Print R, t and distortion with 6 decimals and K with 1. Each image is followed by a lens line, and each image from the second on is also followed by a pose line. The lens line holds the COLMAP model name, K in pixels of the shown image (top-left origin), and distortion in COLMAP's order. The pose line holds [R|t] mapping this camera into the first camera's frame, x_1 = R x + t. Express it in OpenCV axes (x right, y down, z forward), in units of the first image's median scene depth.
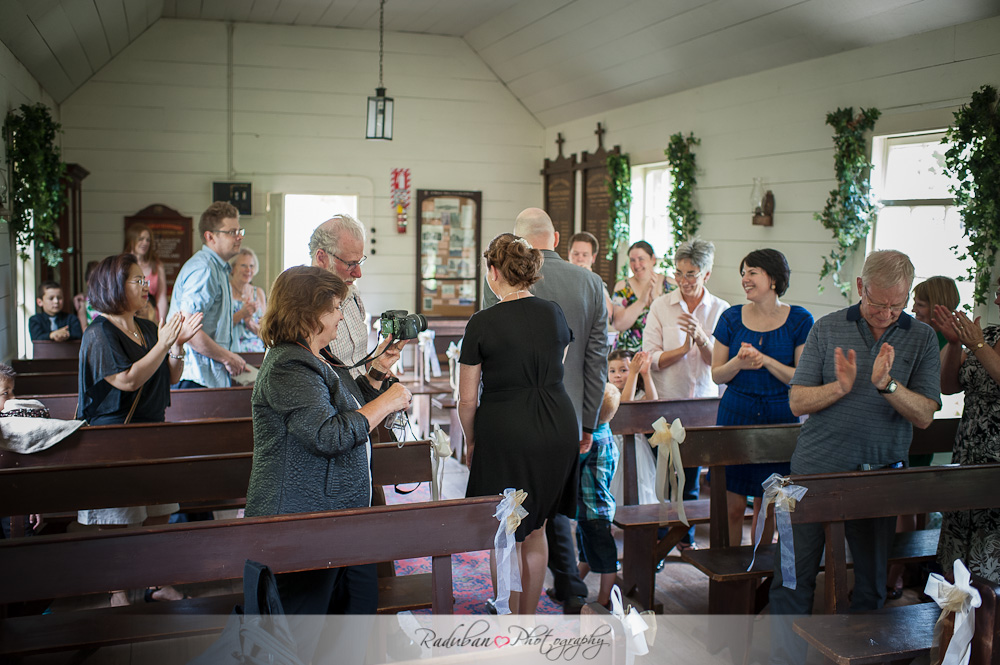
lens RADIAL K [[1013.2, 0, 476.1], [0, 1013.2, 334.8], [0, 0, 1]] dist [-0.063937, 0.035624]
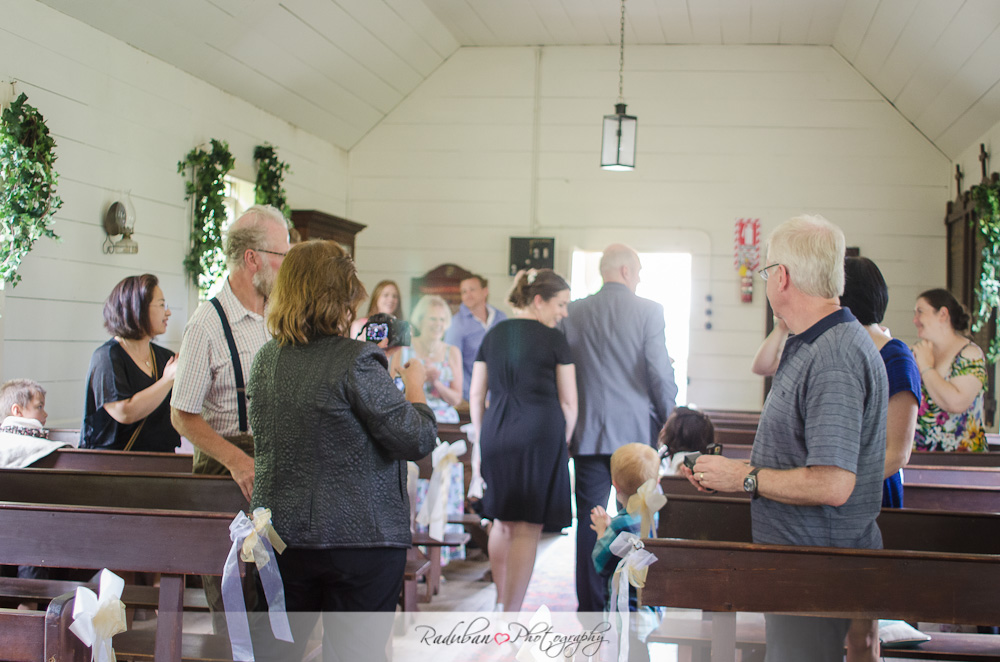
lens RADIAL K [[1341.9, 0, 500.0], [0, 1341.9, 331.0], [0, 0, 1]] dist [-0.154221, 0.393667]
pose [[0.890832, 0.013294, -0.454139, 0.230607], [-0.064897, 0.993045, -0.098233, 0.033473], [0.449674, 0.116982, 0.885499, 0.031827]]
